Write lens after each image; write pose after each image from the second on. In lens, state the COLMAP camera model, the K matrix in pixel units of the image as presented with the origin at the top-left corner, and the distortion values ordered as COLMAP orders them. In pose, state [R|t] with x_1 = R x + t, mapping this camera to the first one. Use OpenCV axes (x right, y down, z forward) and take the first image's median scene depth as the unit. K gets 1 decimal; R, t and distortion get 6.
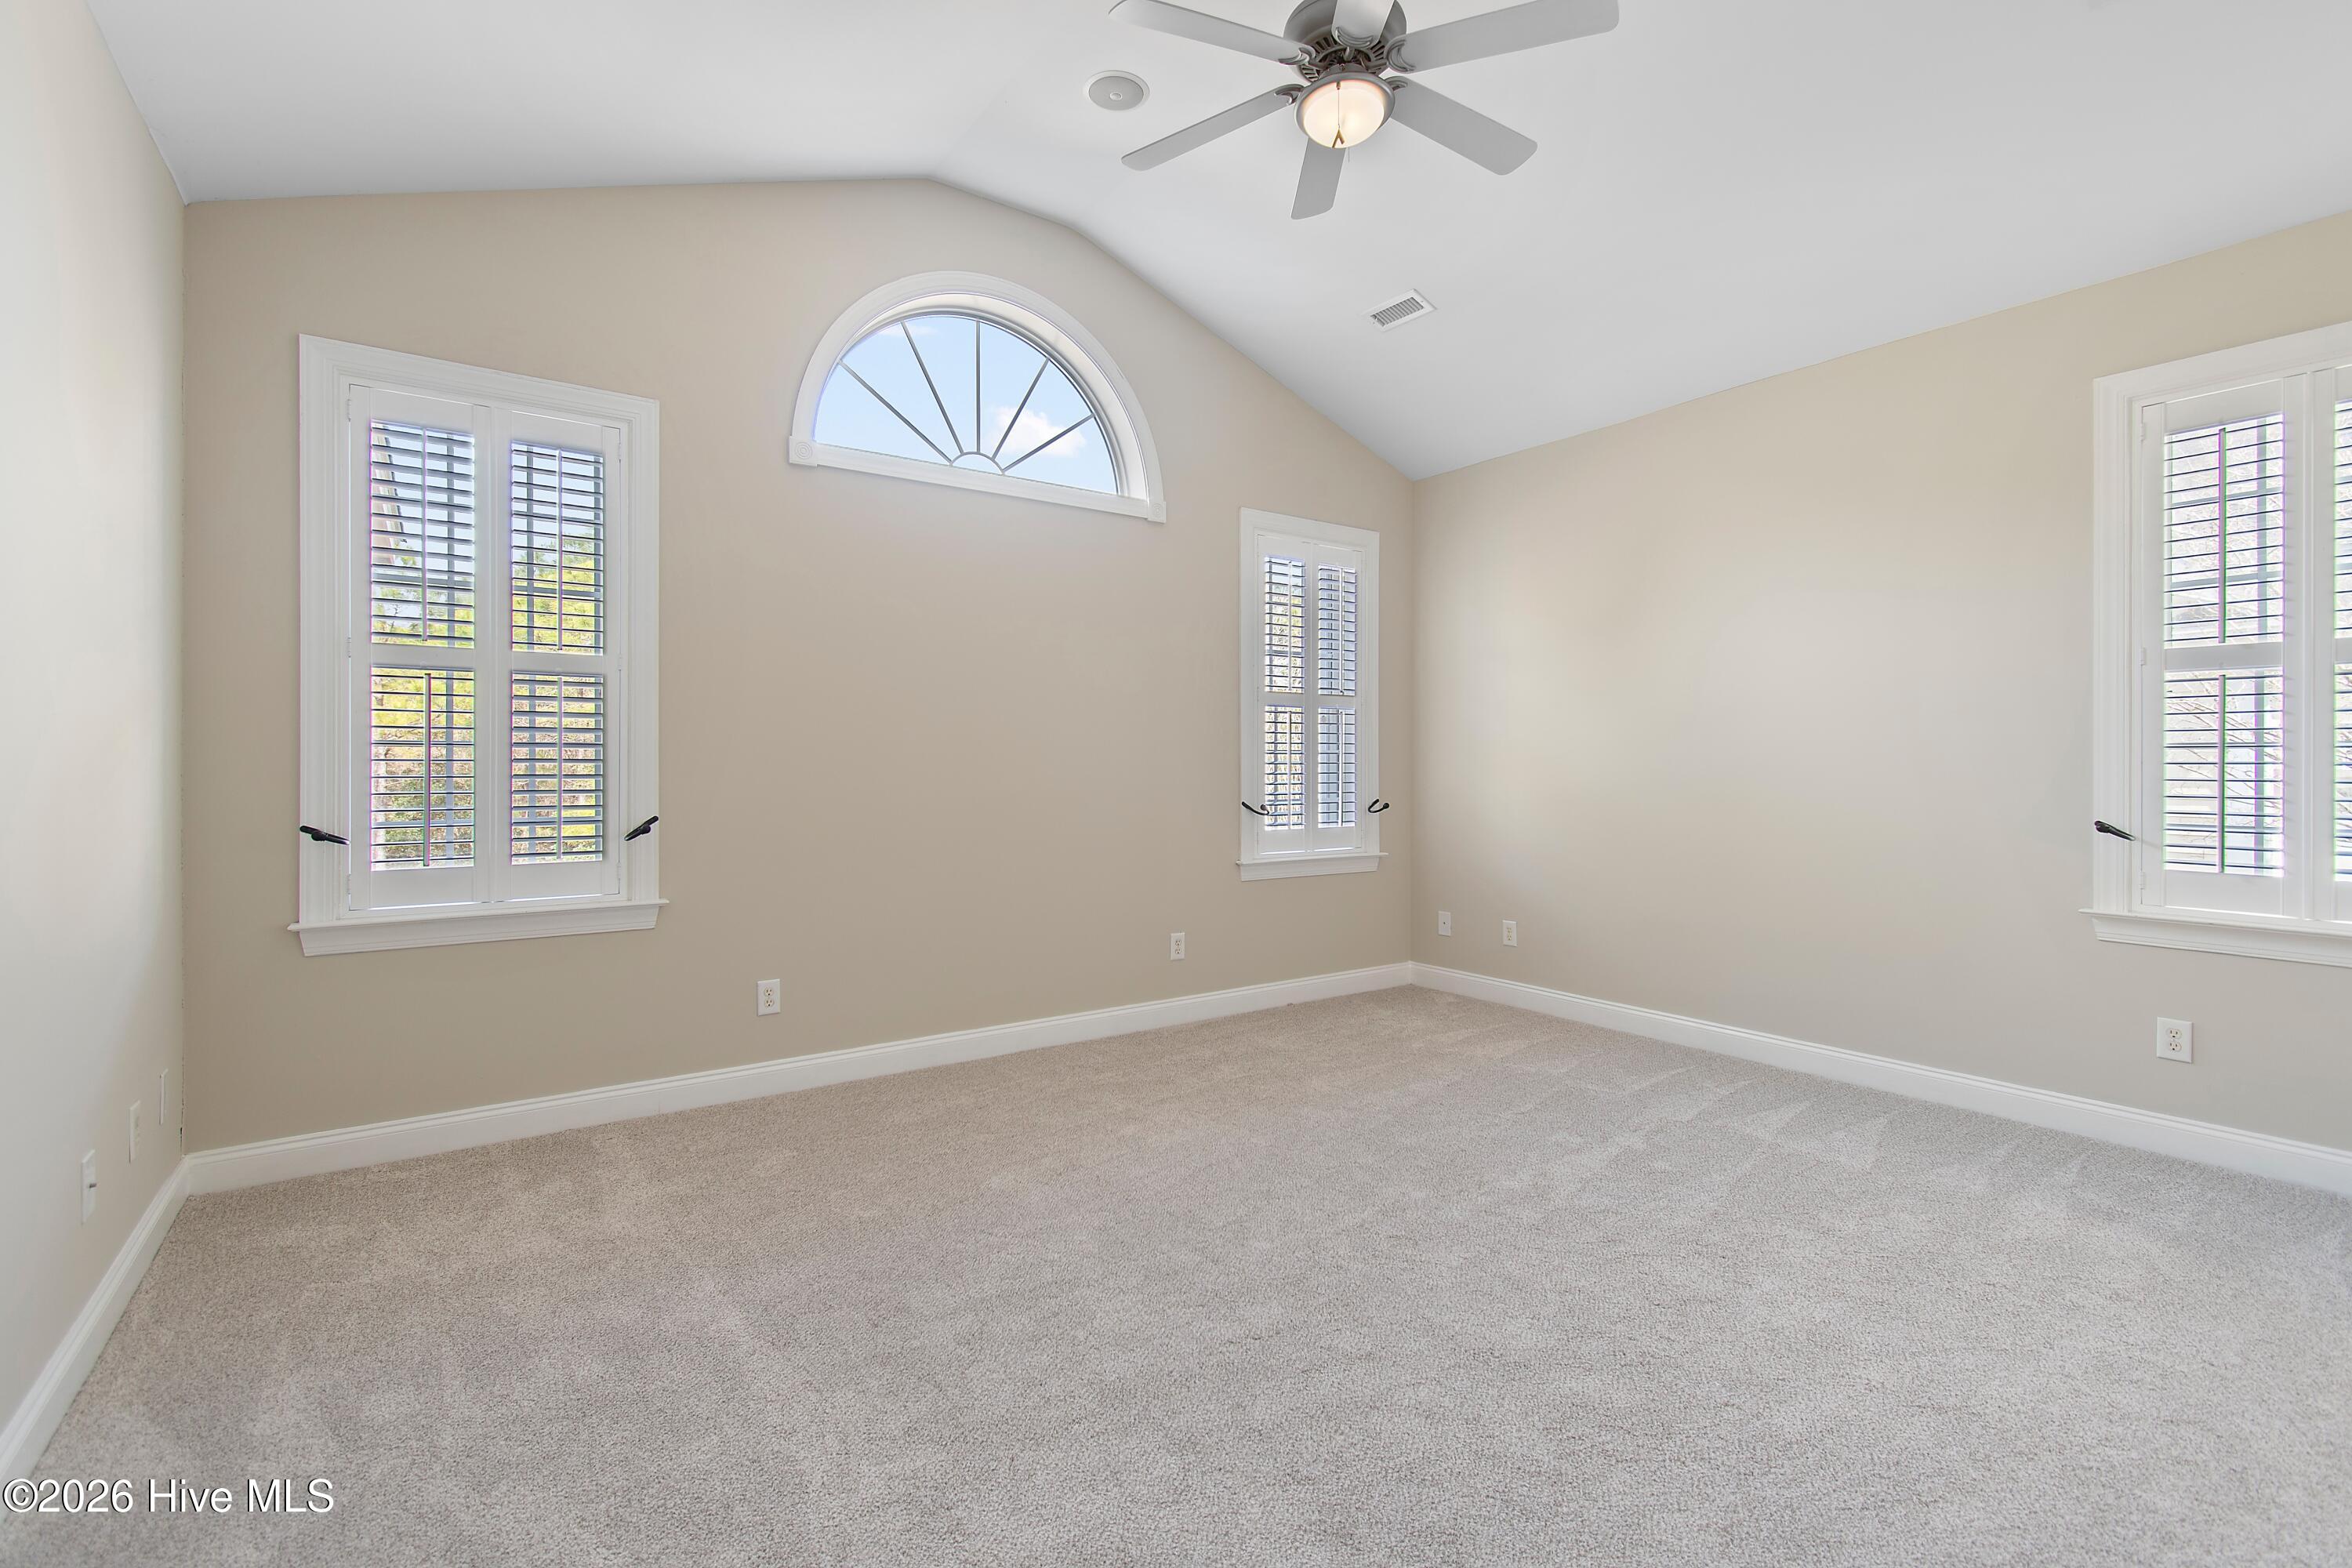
lens RADIAL K [[1038.2, 0, 1185.5], [0, 1038.2, 781.9], [0, 0, 1]] dist [0.005497, -0.002283]
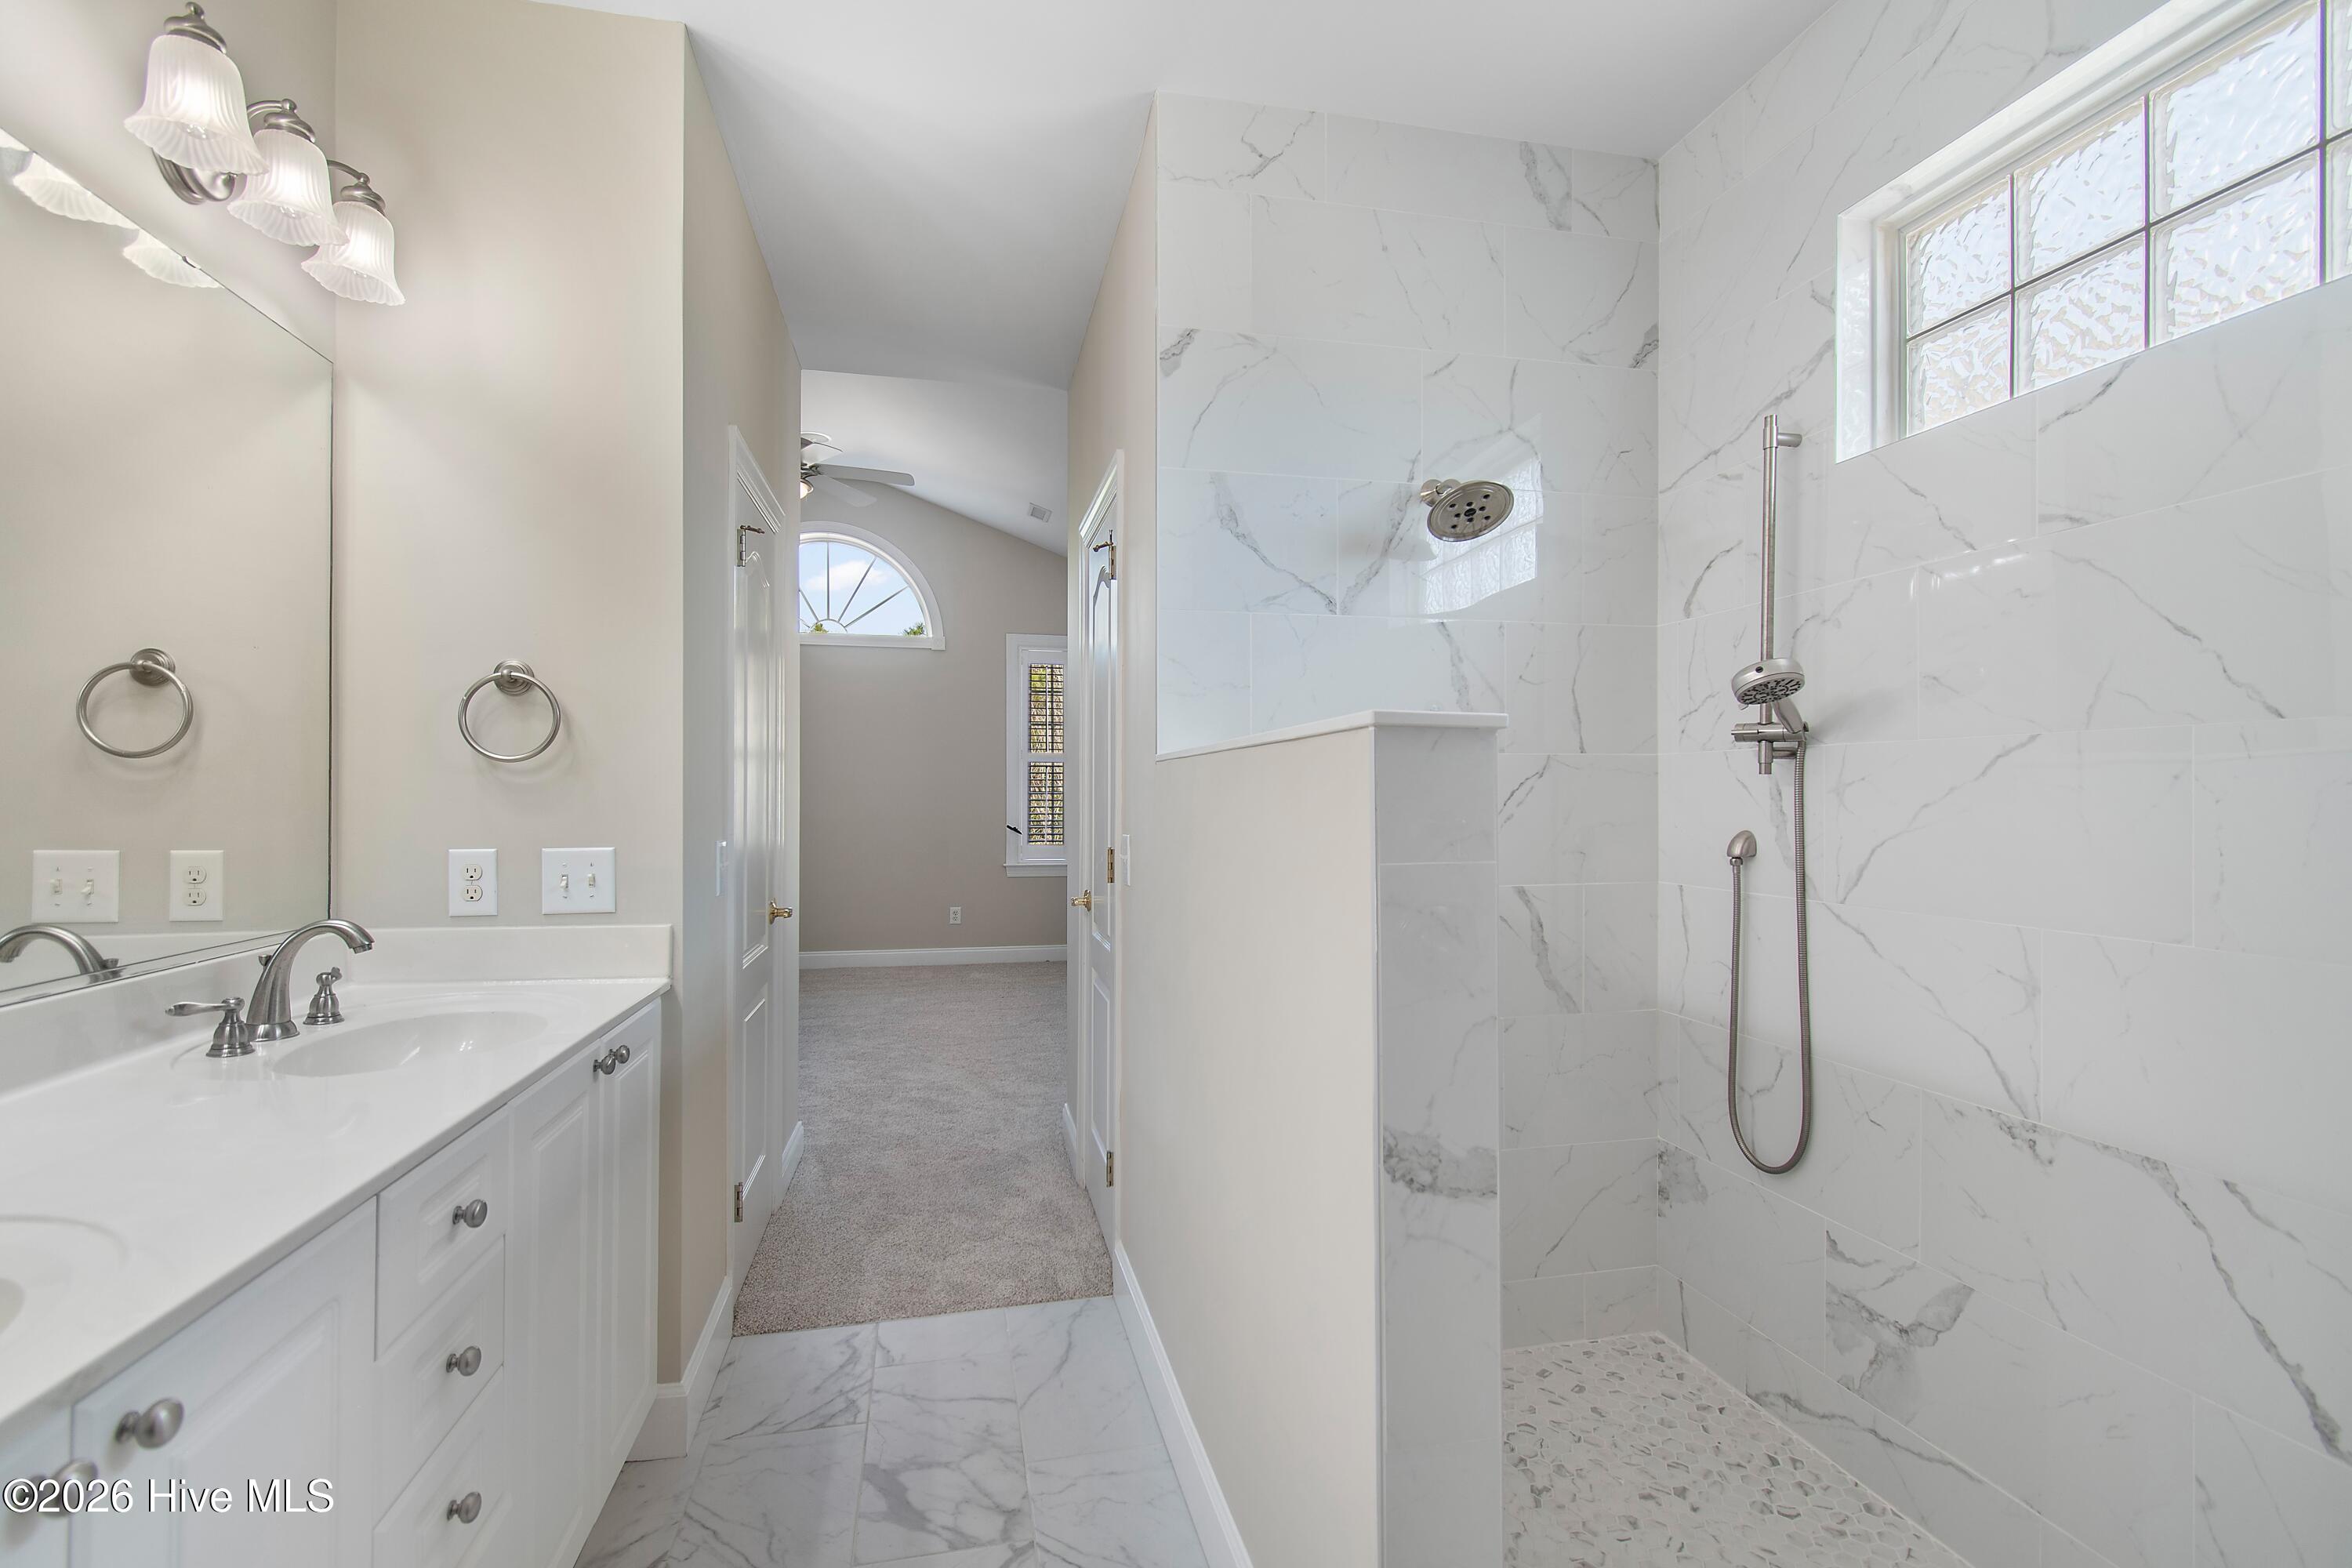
lens RADIAL K [[1038.2, 0, 1168.4], [0, 1038.2, 793.3], [0, 0, 1]] dist [0.005497, -0.002283]
pose [[0.918789, 0.002840, -0.394739, 1.073227], [-0.010151, 0.999813, -0.016434, -0.005495], [0.394618, 0.019106, 0.918646, -0.380920]]
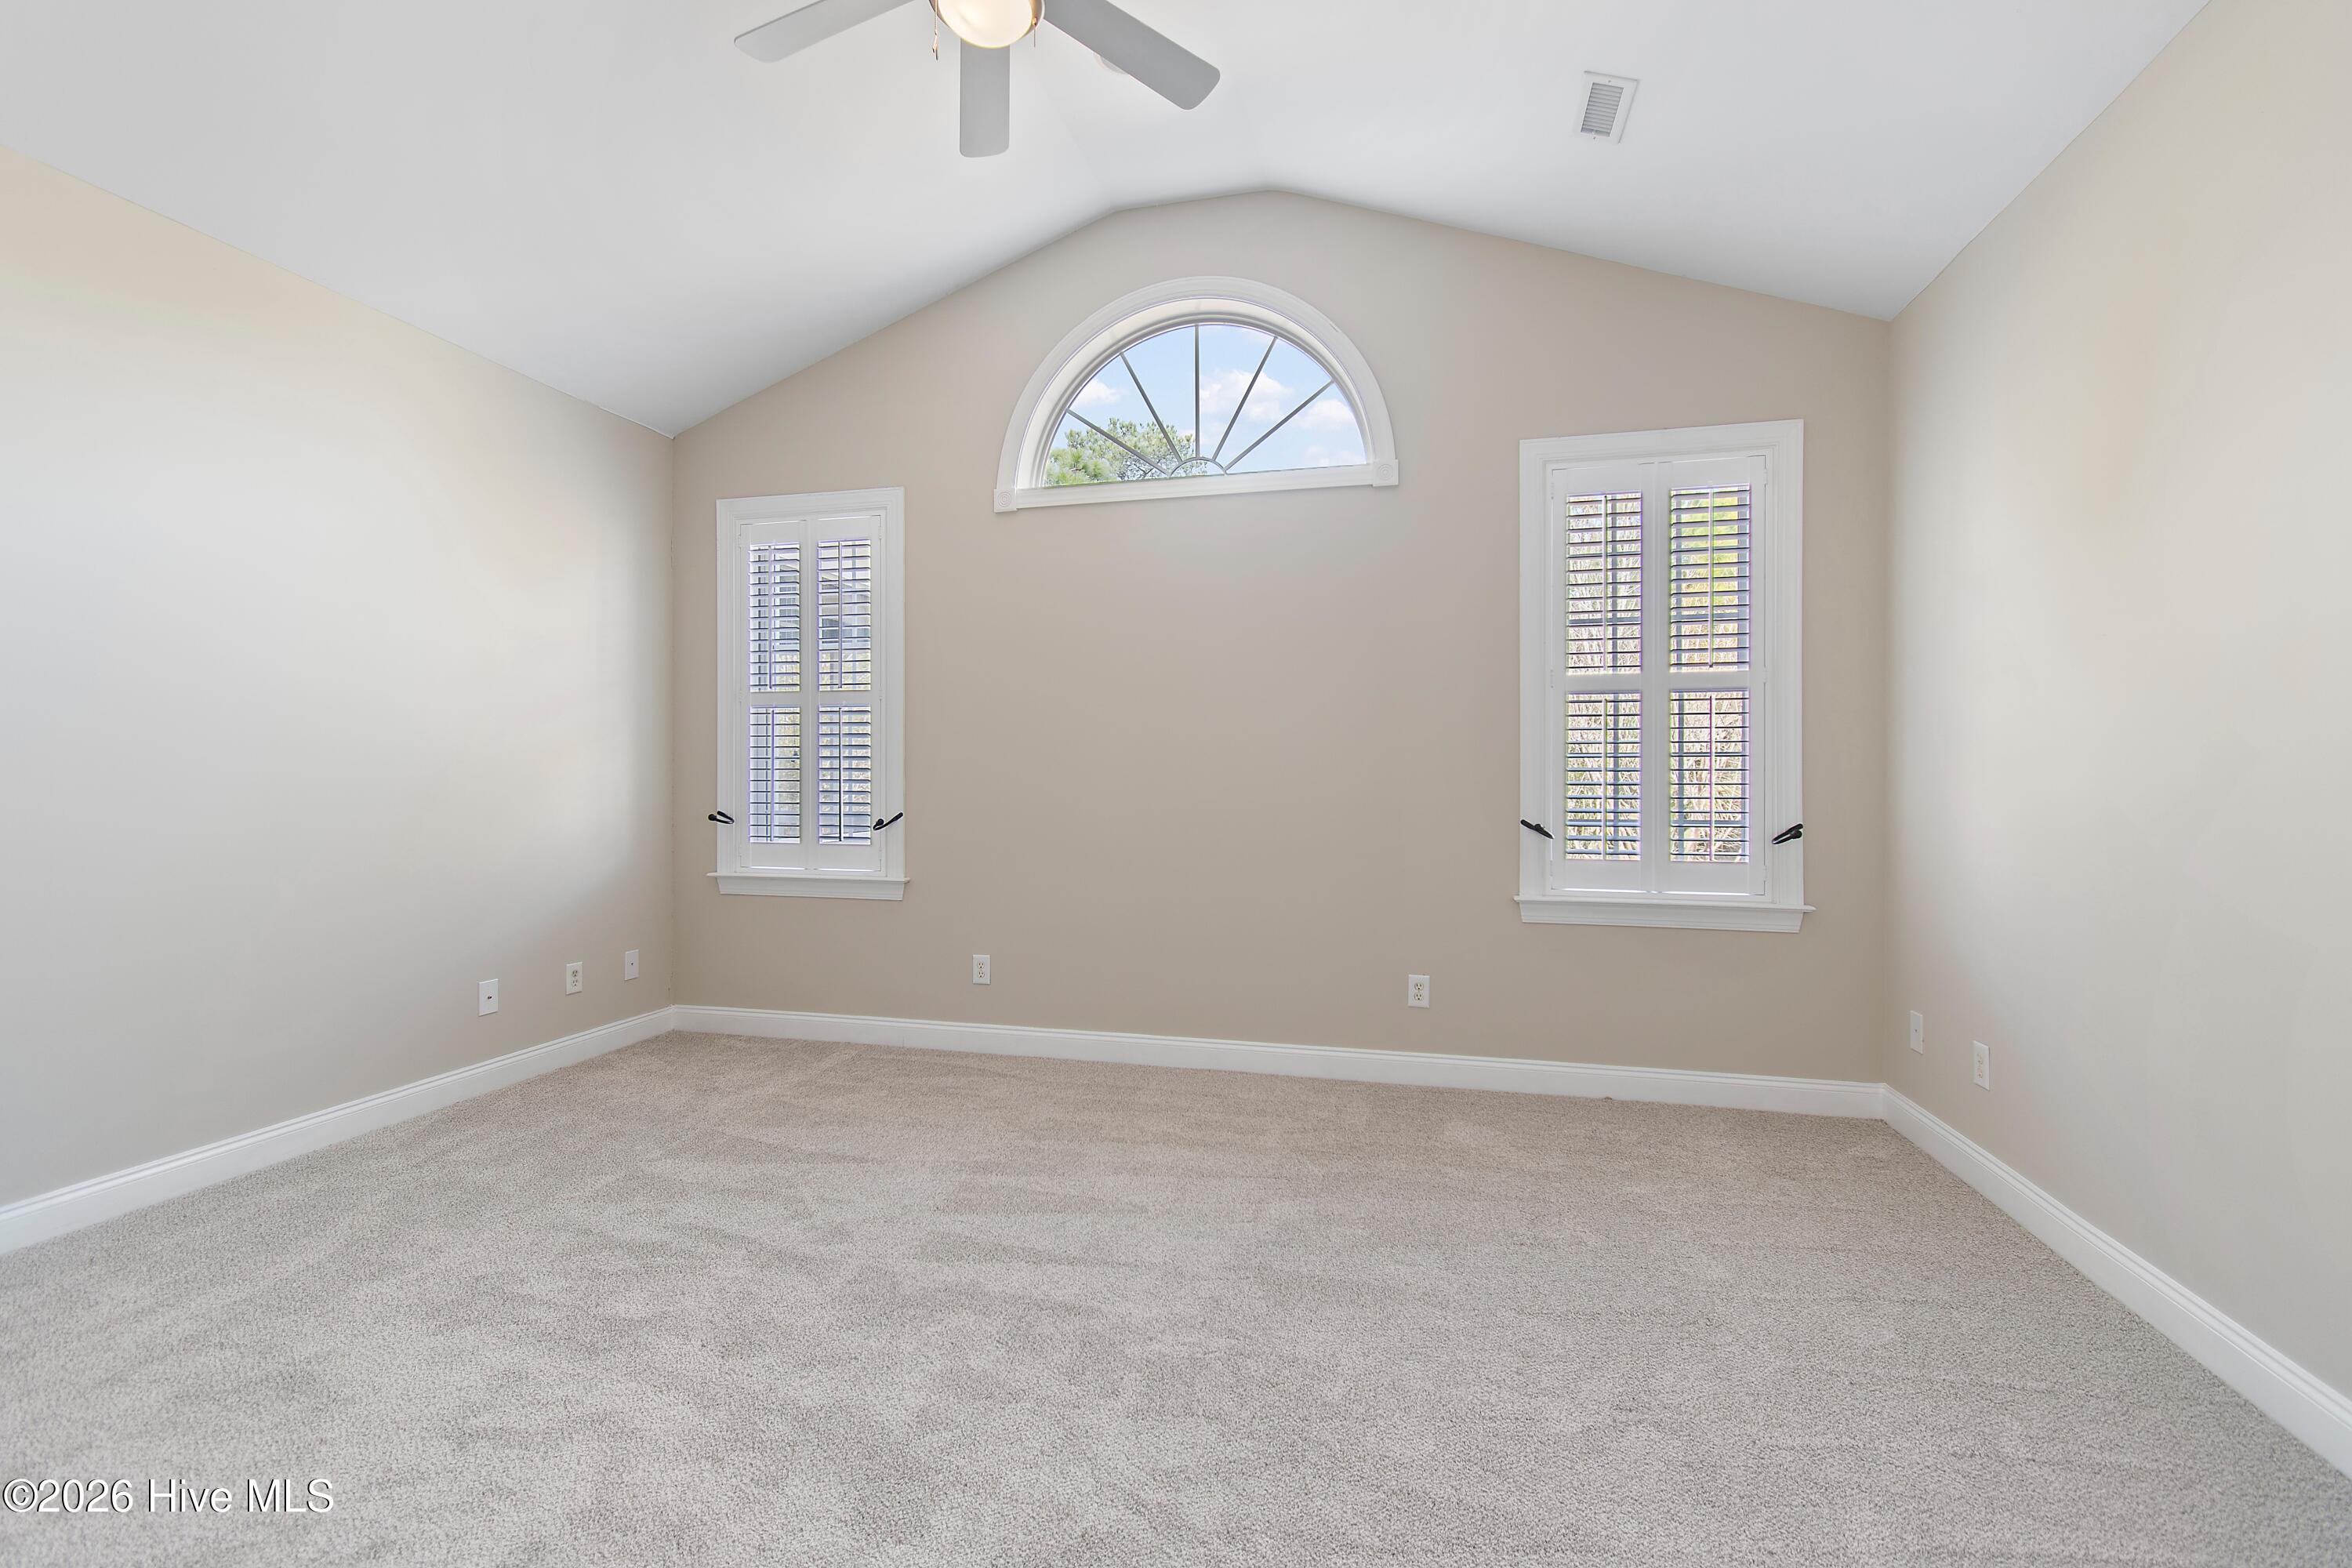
lens RADIAL K [[1038.2, 0, 1163.0], [0, 1038.2, 788.2], [0, 0, 1]] dist [0.005497, -0.002283]
pose [[0.645222, 0.008857, -0.763944, 0.580303], [-0.012507, 0.999921, 0.001029, -0.001979], [0.763893, 0.008891, 0.645282, 0.363019]]
